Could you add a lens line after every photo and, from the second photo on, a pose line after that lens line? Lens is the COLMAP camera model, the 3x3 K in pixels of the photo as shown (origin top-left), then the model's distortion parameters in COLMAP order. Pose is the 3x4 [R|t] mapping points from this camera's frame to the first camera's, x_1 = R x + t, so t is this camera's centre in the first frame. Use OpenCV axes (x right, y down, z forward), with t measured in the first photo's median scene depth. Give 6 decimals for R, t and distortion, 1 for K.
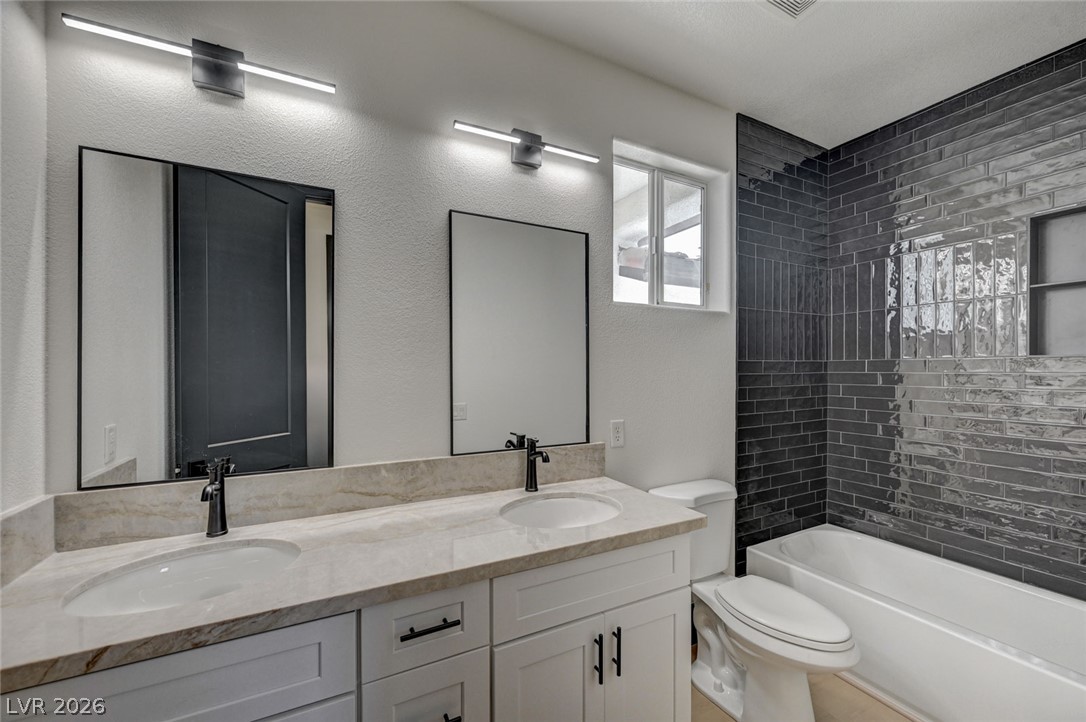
lens RADIAL K [[433.7, 0, 543.3], [0, 433.7, 372.1], [0, 0, 1]] dist [0.000068, -0.000058]
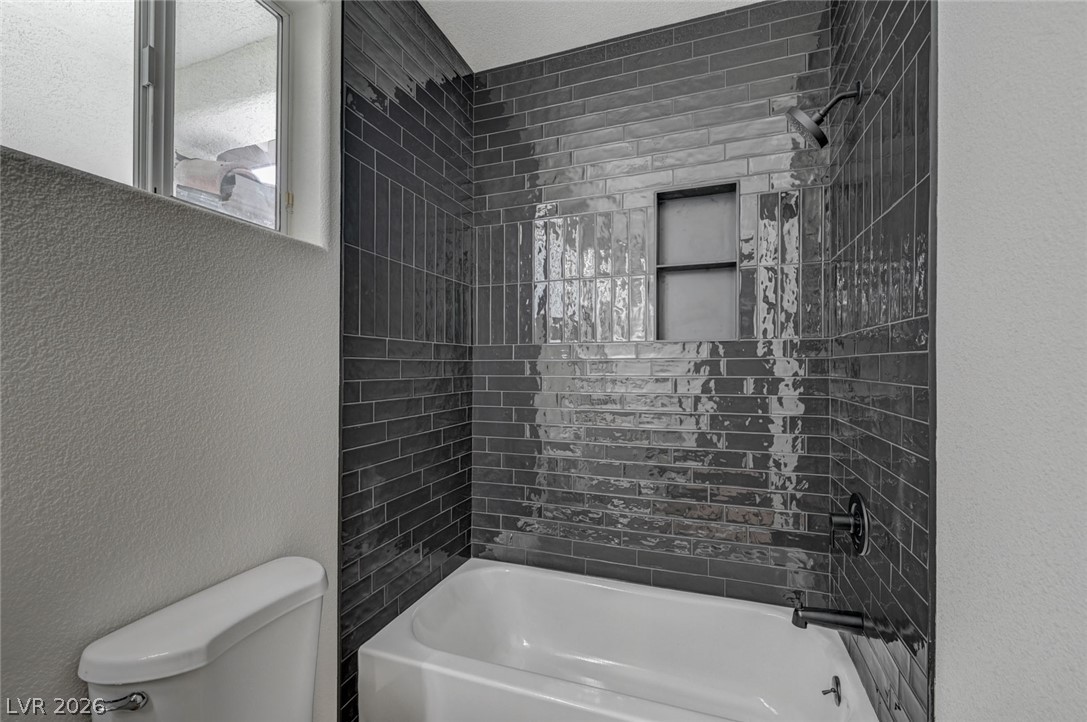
lens RADIAL K [[448.5, 0, 544.3], [0, 448.5, 366.8], [0, 0, 1]] dist [-0.013579, 0.000036]
pose [[0.738282, 0.005652, 0.674469, 0.249353], [0.000866, 0.999956, -0.009328, 0.022900], [-0.674492, 0.007470, 0.738245, 0.382786]]
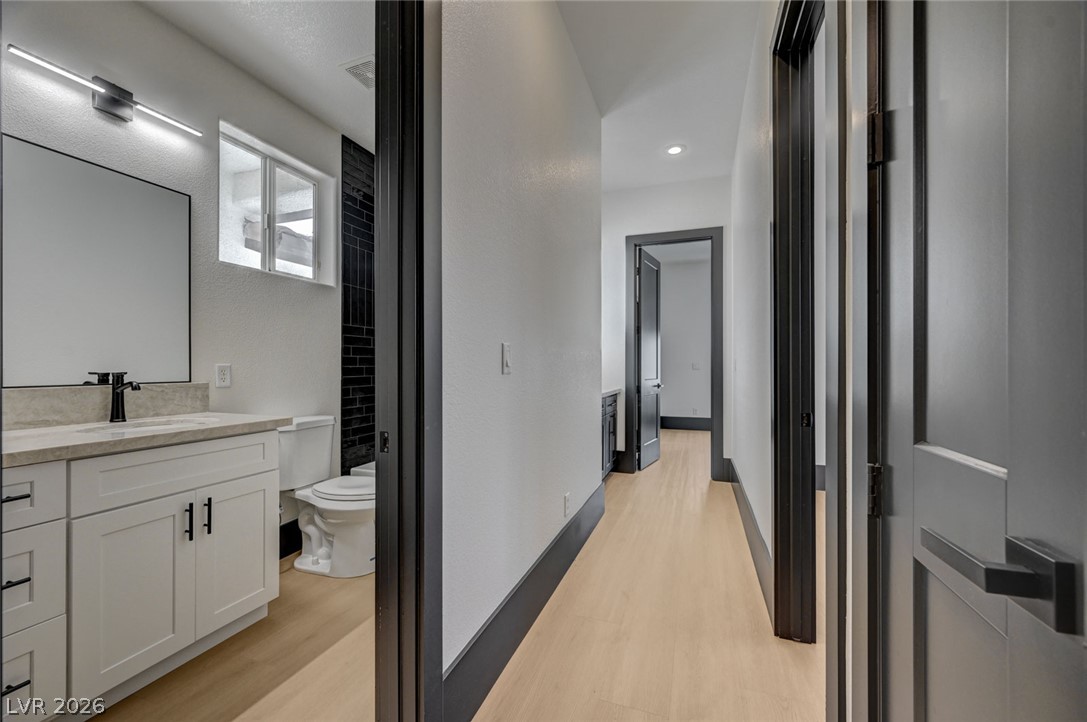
lens RADIAL K [[434.1, 0, 549.4], [0, 434.1, 366.2], [0, 0, 1]] dist [0.000068, -0.000058]
pose [[0.731372, 0.003337, 0.681971, 0.015553], [0.002904, 0.999964, -0.008007, 0.111907], [-0.681972, 0.007837, 0.731336, -0.378011]]
